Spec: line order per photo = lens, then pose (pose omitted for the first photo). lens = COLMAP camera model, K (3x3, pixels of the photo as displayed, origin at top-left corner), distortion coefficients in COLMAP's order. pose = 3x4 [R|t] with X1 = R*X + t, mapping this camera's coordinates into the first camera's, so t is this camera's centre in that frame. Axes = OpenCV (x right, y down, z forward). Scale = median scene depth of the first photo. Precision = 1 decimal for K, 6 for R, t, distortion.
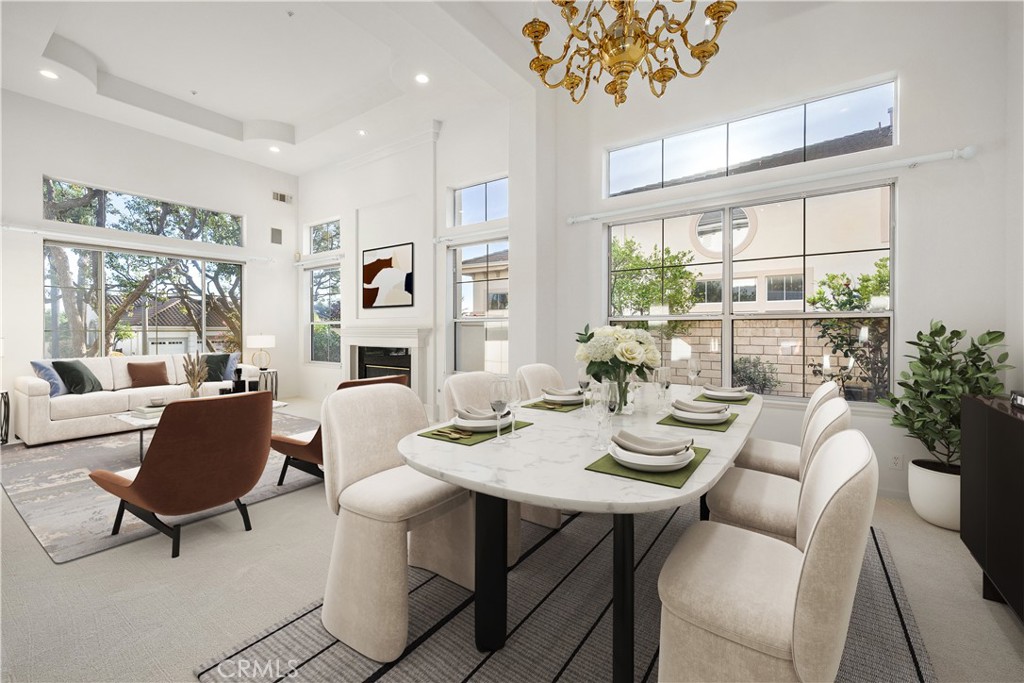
lens RADIAL K [[430.8, 0, 487.5], [0, 430.8, 331.0], [0, 0, 1]] dist [-0.001044, 0.000083]
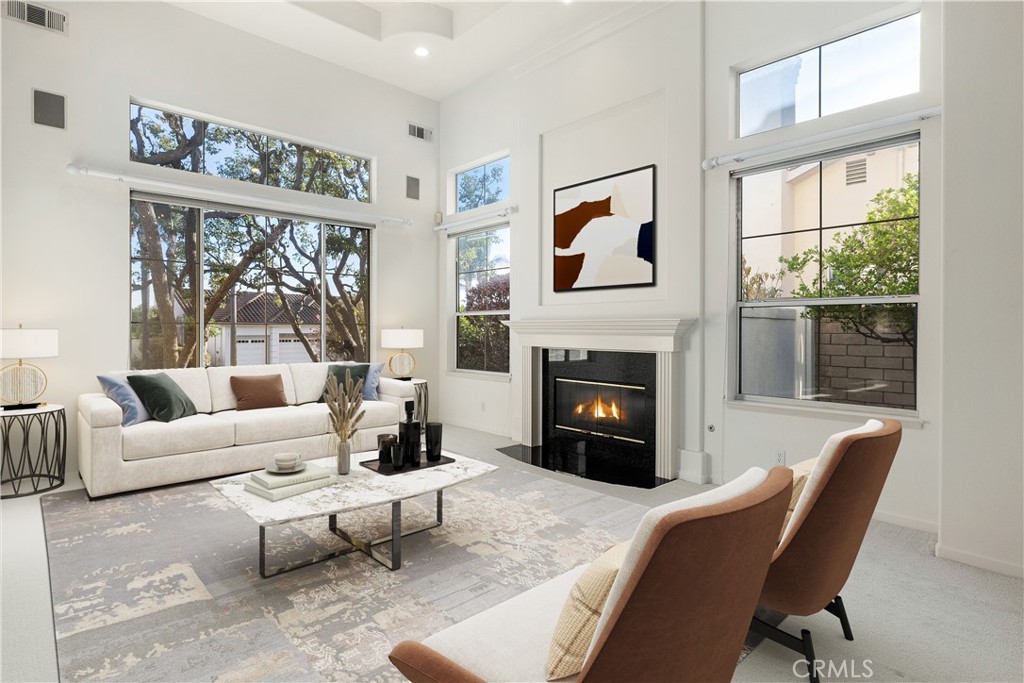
lens RADIAL K [[532.4, 0, 513.0], [0, 532.4, 328.6], [0, 0, 1]] dist [-0.028816, -0.000086]
pose [[0.983978, 0.005369, -0.178208, -0.207756], [-0.005653, 0.999983, -0.001089, 0.006934], [0.178200, 0.002079, 0.983992, 0.222487]]
